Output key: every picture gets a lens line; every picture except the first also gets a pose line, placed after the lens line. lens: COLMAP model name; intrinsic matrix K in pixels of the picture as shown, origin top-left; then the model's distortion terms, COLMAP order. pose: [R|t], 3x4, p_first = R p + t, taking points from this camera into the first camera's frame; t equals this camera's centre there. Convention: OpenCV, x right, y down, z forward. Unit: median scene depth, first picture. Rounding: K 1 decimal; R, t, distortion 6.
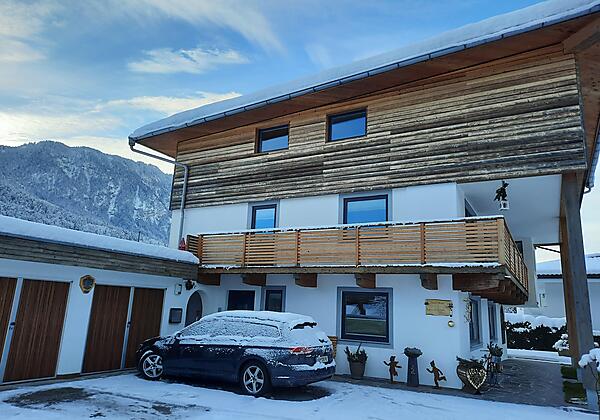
lens RADIAL K [[436.4, 0, 299.5], [0, 436.4, 208.3], [0, 0, 1]] dist [0.045551, -0.005997]
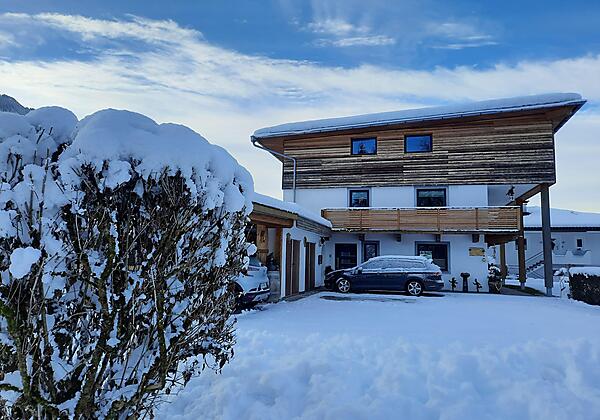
lens RADIAL K [[436.4, 0, 300.2], [0, 436.4, 208.8], [0, 0, 1]] dist [0.045551, -0.005997]
pose [[0.970005, 0.003913, 0.243054, -0.784349], [-0.033415, 0.992525, 0.117379, -0.137362], [-0.240778, -0.121980, 0.962885, -0.547720]]
